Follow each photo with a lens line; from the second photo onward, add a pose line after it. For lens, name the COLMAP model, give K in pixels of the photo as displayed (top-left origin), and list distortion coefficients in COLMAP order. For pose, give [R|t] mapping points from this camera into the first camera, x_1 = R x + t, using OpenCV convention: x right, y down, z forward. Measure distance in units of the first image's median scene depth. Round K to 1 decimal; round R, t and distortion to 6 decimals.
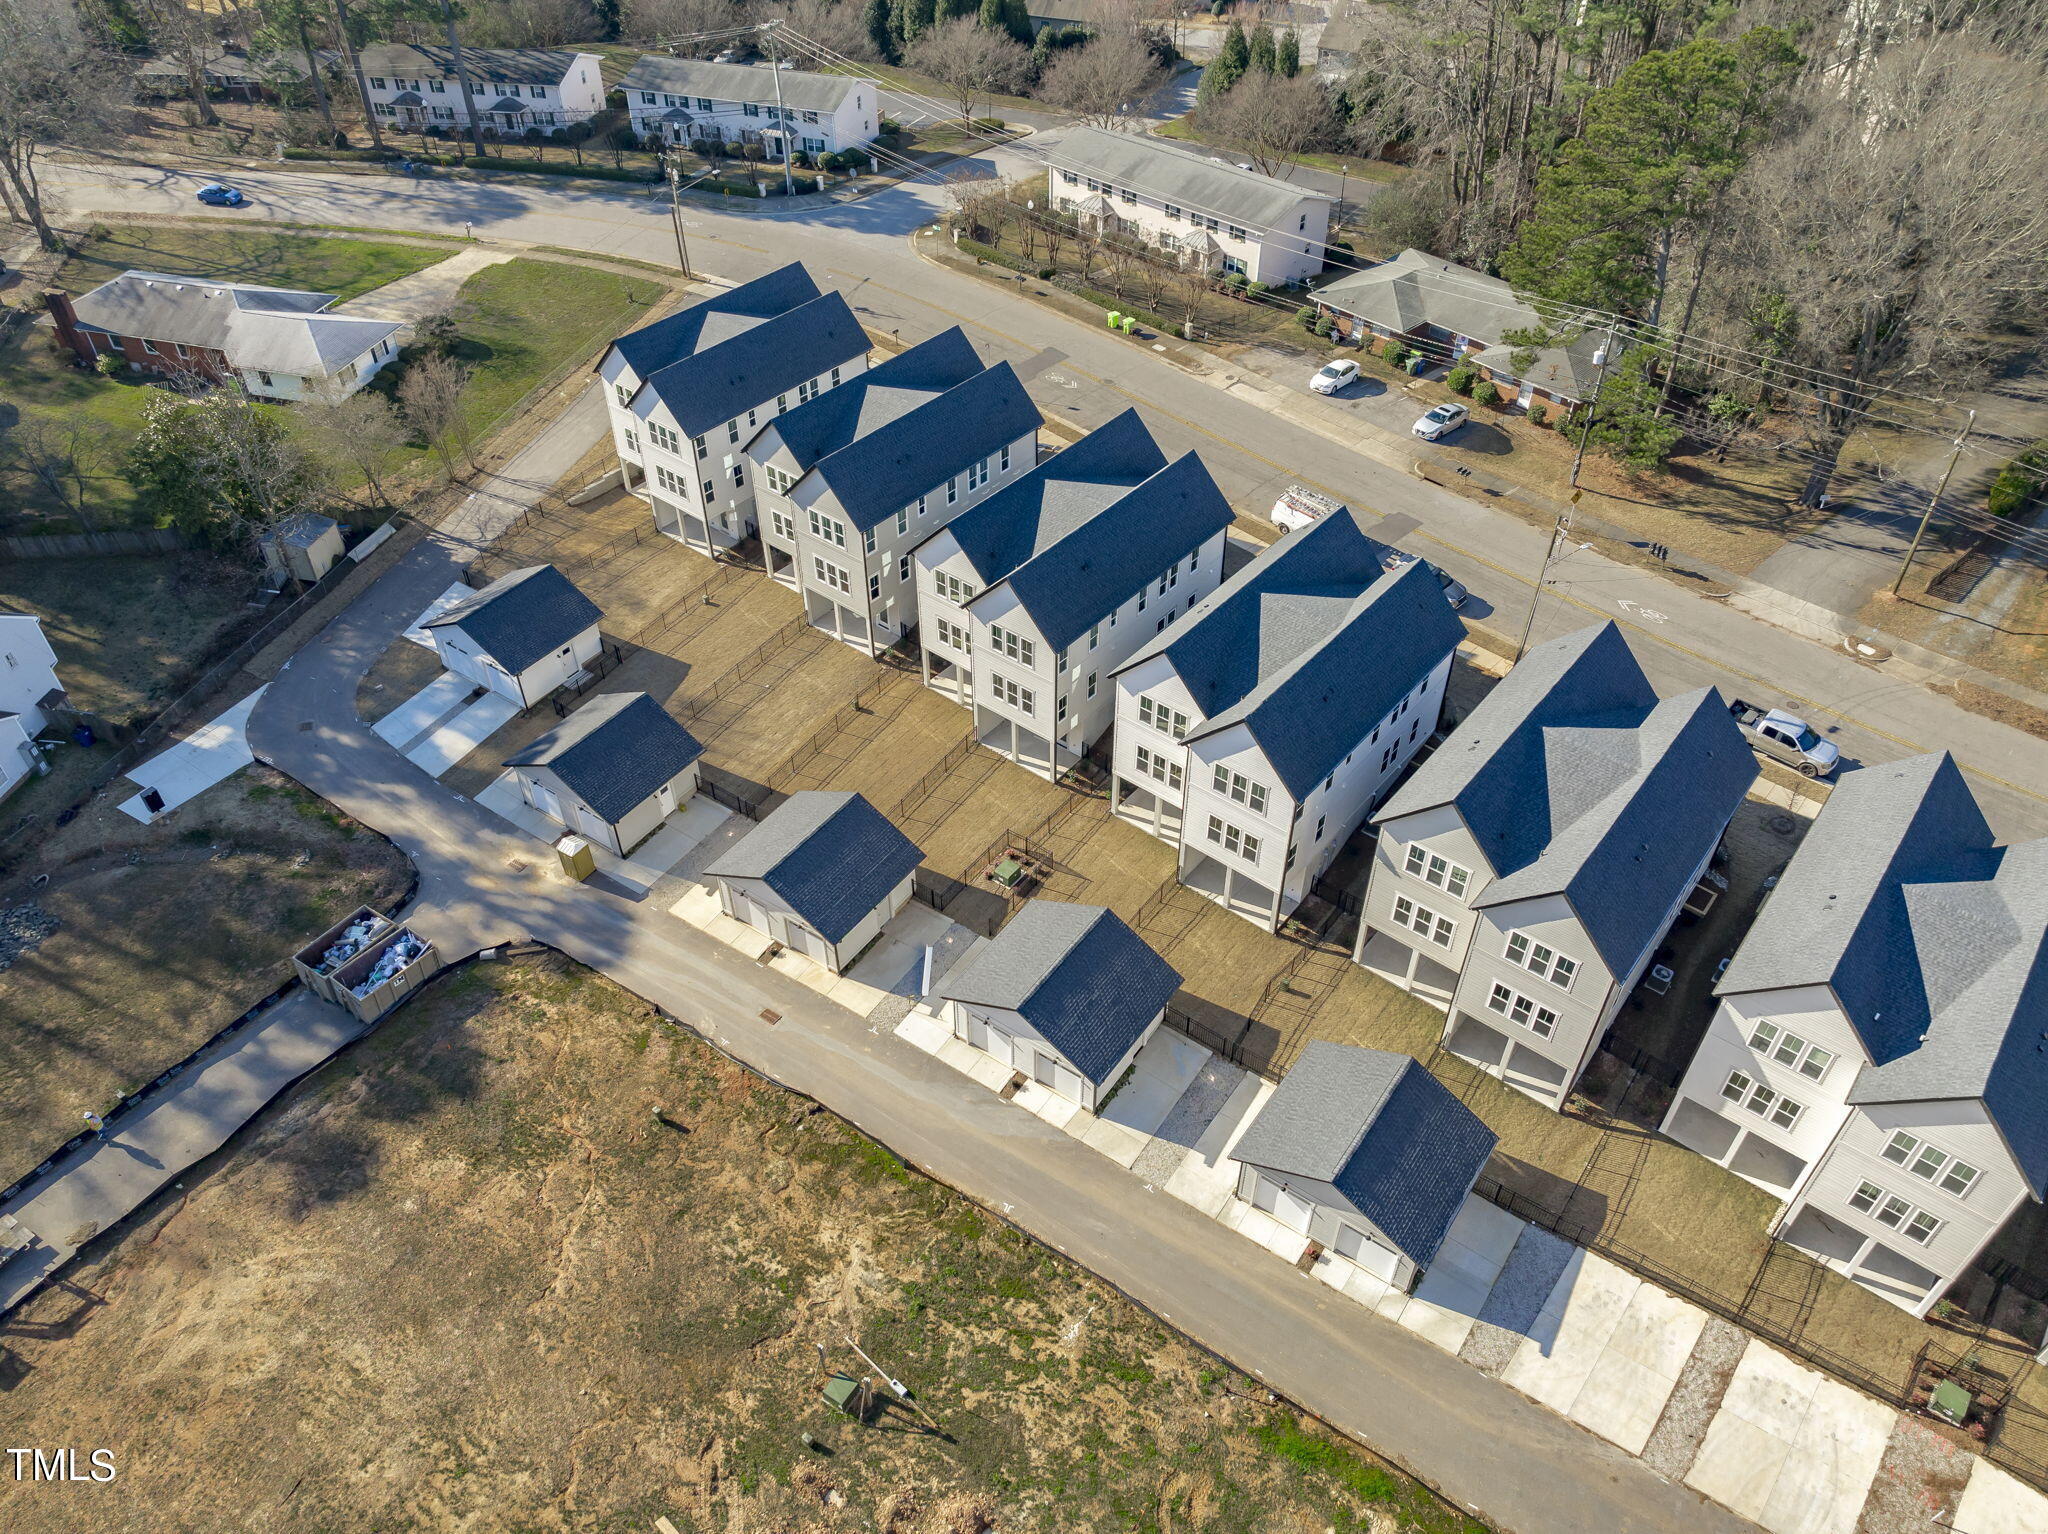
lens RADIAL K [[1440.9, 0, 1014.2], [0, 1440.9, 766.5], [0, 0, 1]] dist [-0.028294, -0.004532]
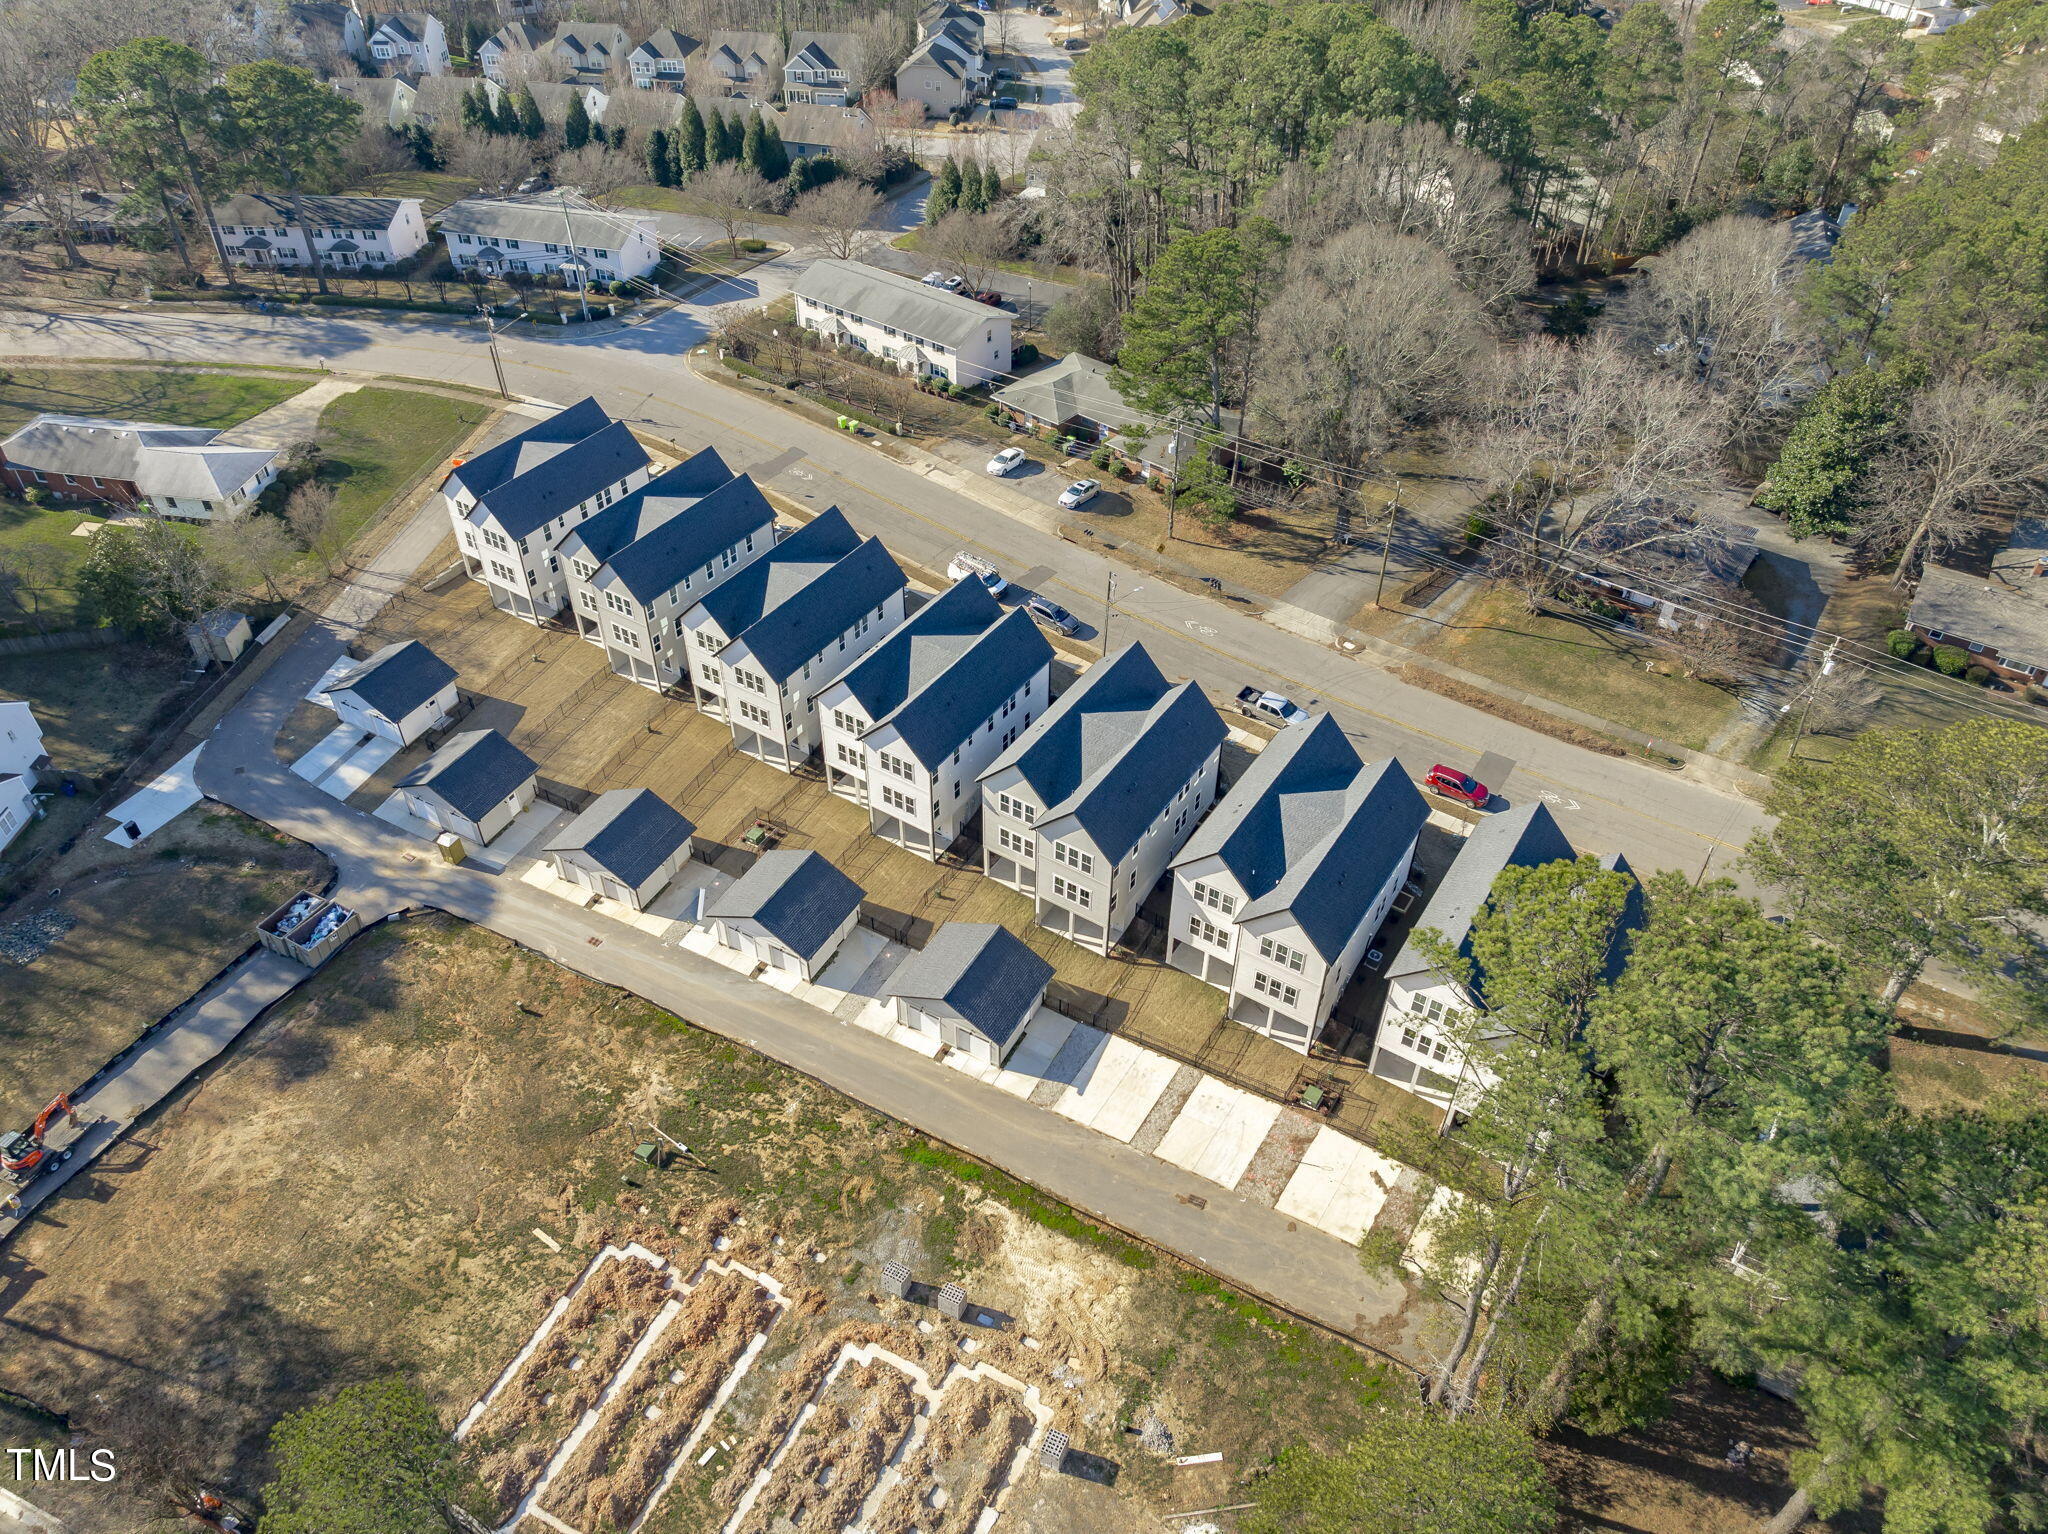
lens RADIAL K [[1440.9, 0, 1011.0], [0, 1440.9, 769.1], [0, 0, 1]] dist [-0.028294, -0.004532]
pose [[0.993479, -0.066999, 0.092252, 0.116129], [0.067674, 0.997699, -0.004204, 0.028159], [-0.091758, 0.010419, 0.995727, -0.452768]]
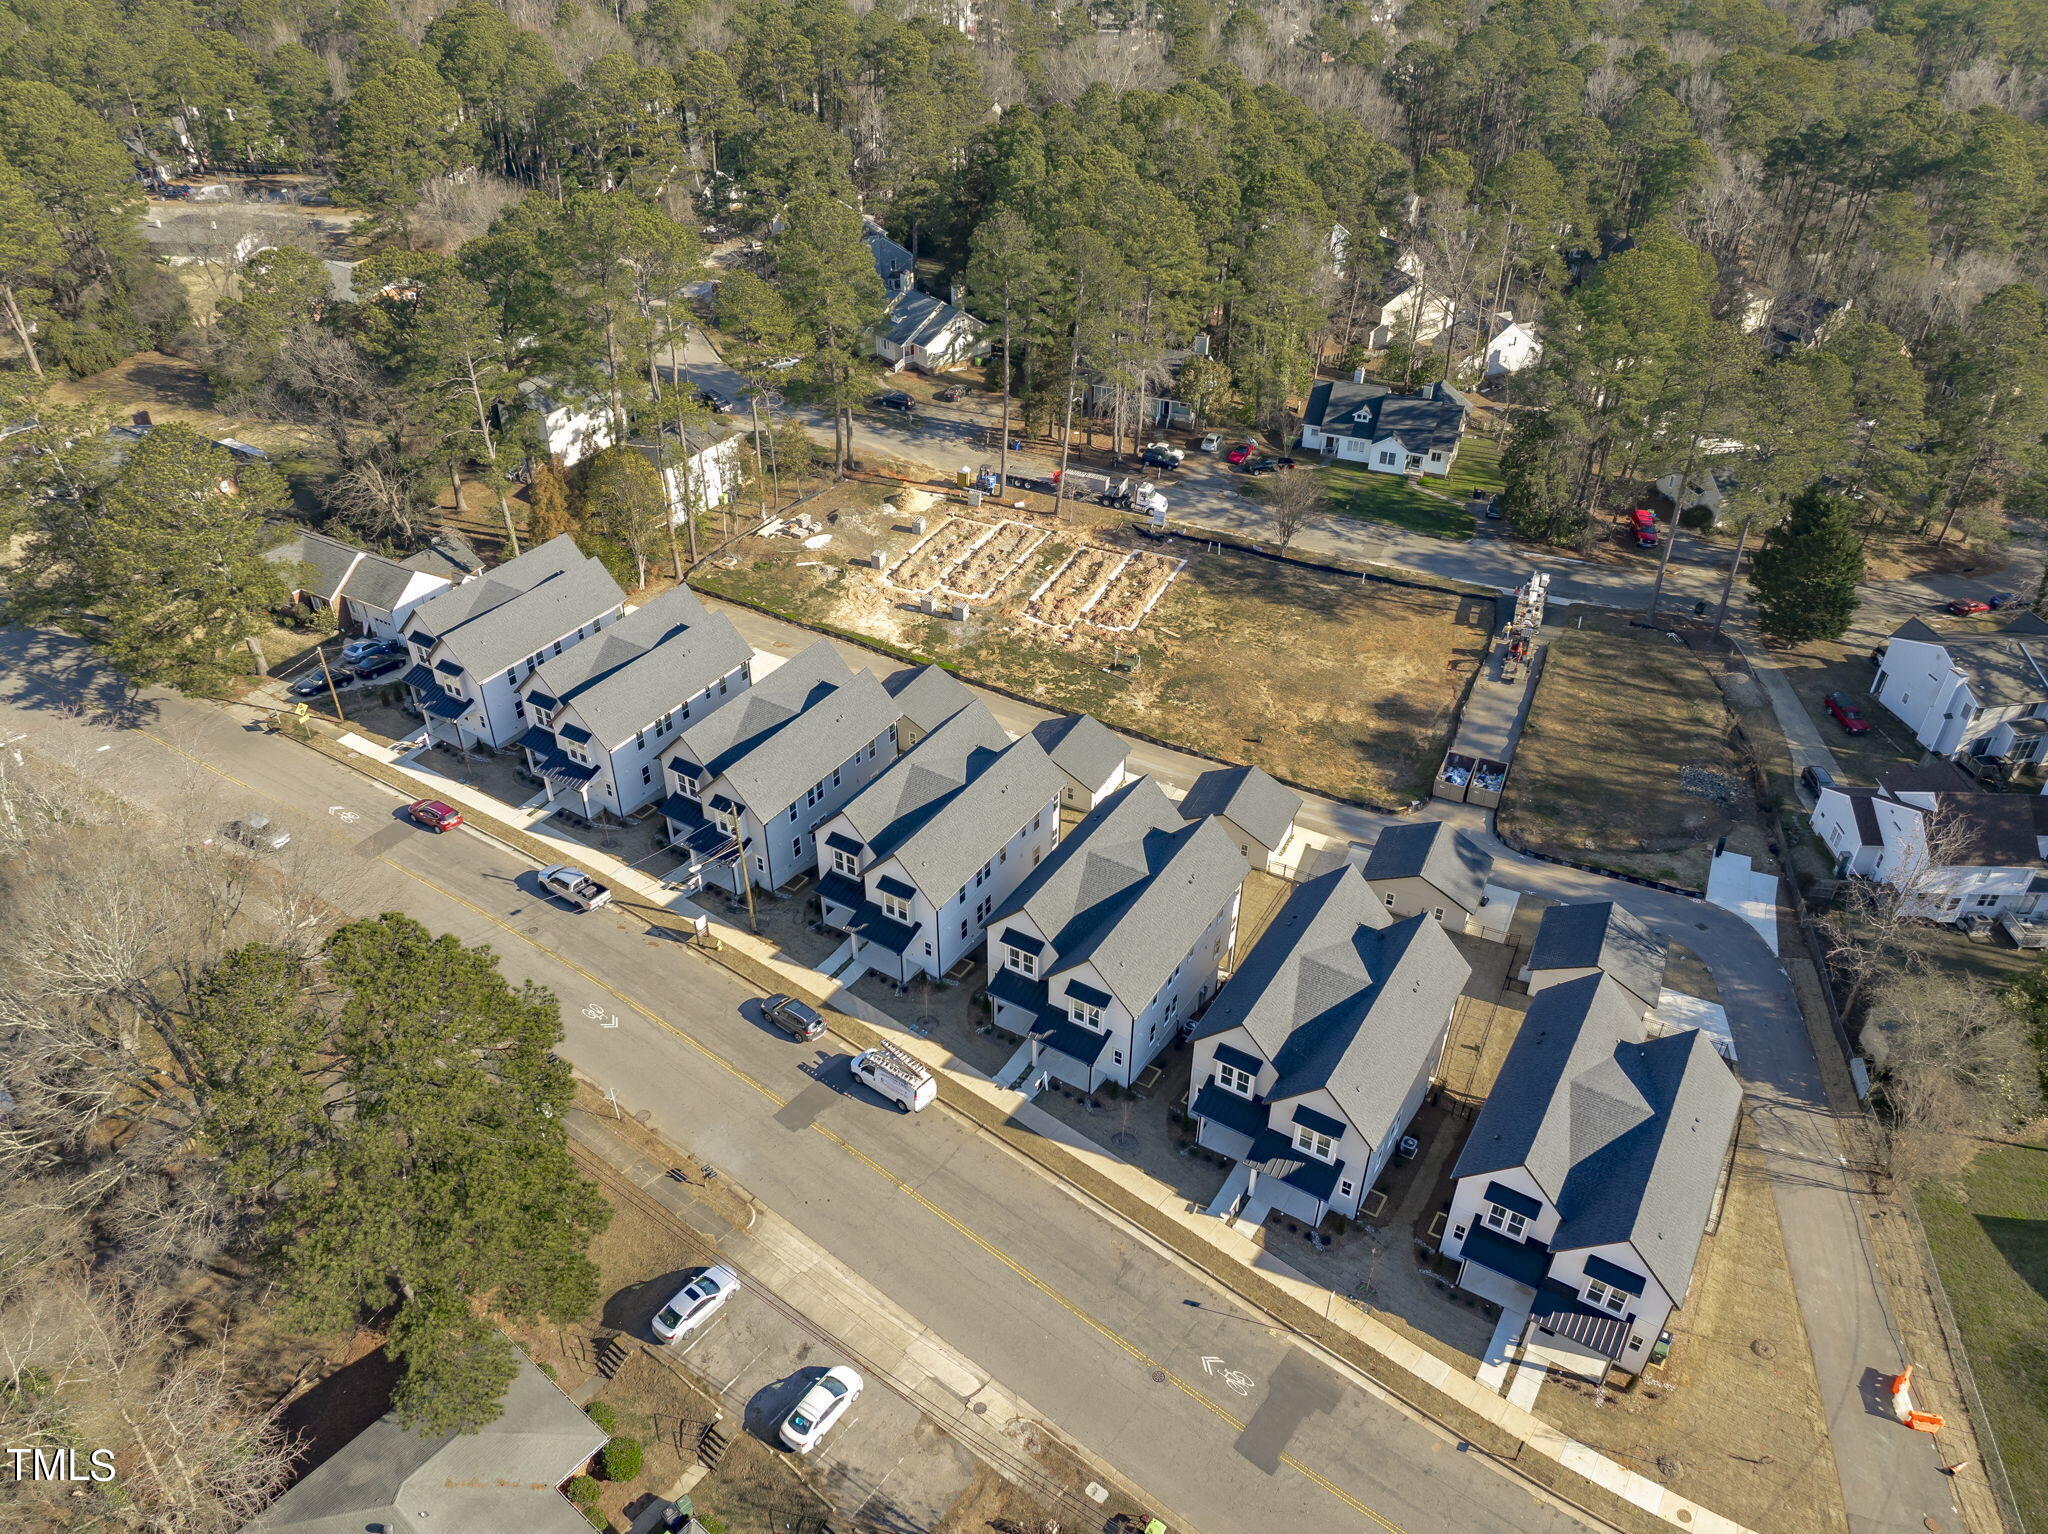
lens RADIAL K [[1440.9, 0, 1028.9], [0, 1440.9, 771.4], [0, 0, 1]] dist [-0.028294, -0.004532]
pose [[-0.989690, 0.082750, -0.116900, 0.249110], [-0.094993, 0.231596, 0.968163, -1.341865], [0.107190, 0.969286, -0.221348, 1.188968]]
